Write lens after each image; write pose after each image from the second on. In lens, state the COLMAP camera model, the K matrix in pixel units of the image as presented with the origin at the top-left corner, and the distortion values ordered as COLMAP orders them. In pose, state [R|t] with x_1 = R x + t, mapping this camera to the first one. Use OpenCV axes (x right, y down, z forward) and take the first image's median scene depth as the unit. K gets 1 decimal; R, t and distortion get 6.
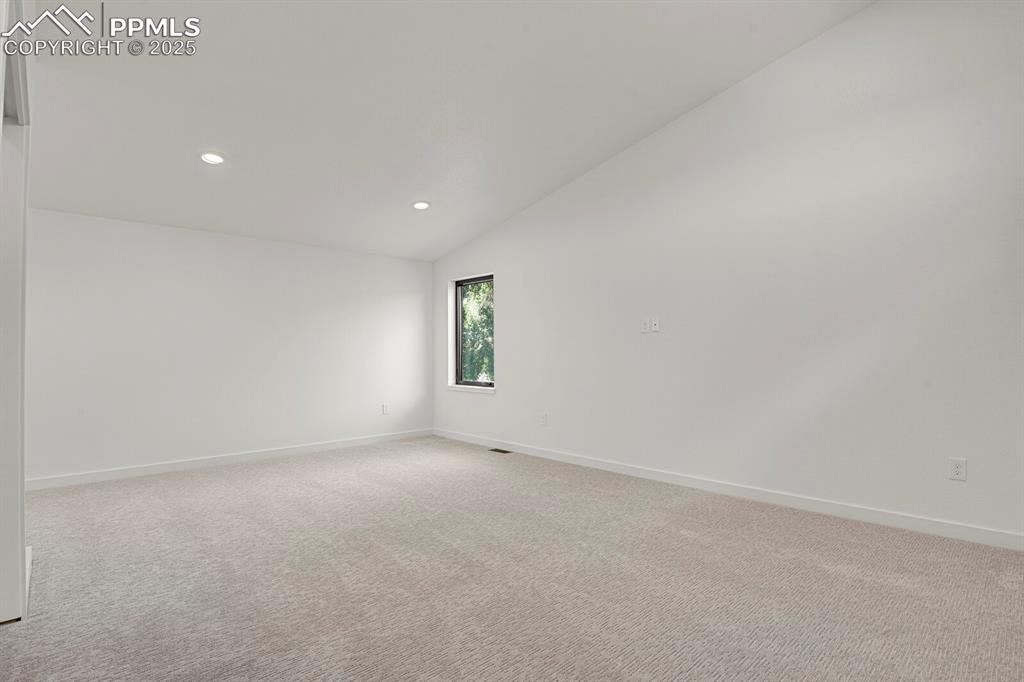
lens RADIAL K [[498.8, 0, 521.0], [0, 498.8, 342.2], [0, 0, 1]] dist [-0.027453, -0.001419]
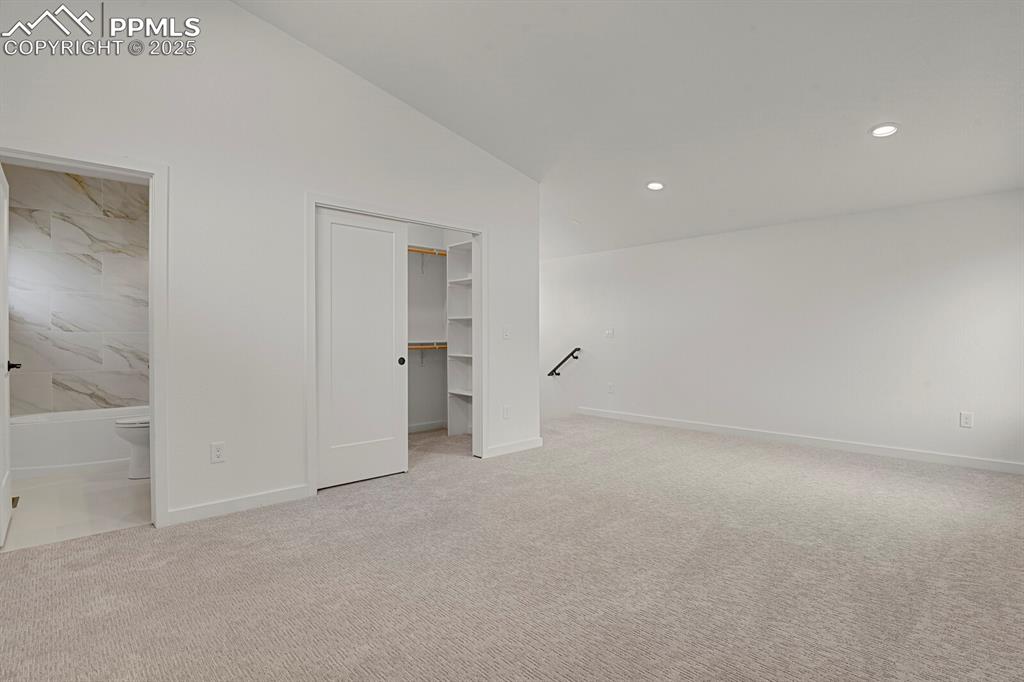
lens RADIAL K [[498.8, 0, 521.0], [0, 498.8, 342.2], [0, 0, 1]] dist [-0.027453, -0.001419]
pose [[-0.025635, 0.005621, -0.999656, 0.693371], [0.020647, 0.999774, 0.005092, 0.018999], [0.999458, -0.020510, -0.025745, 0.695935]]
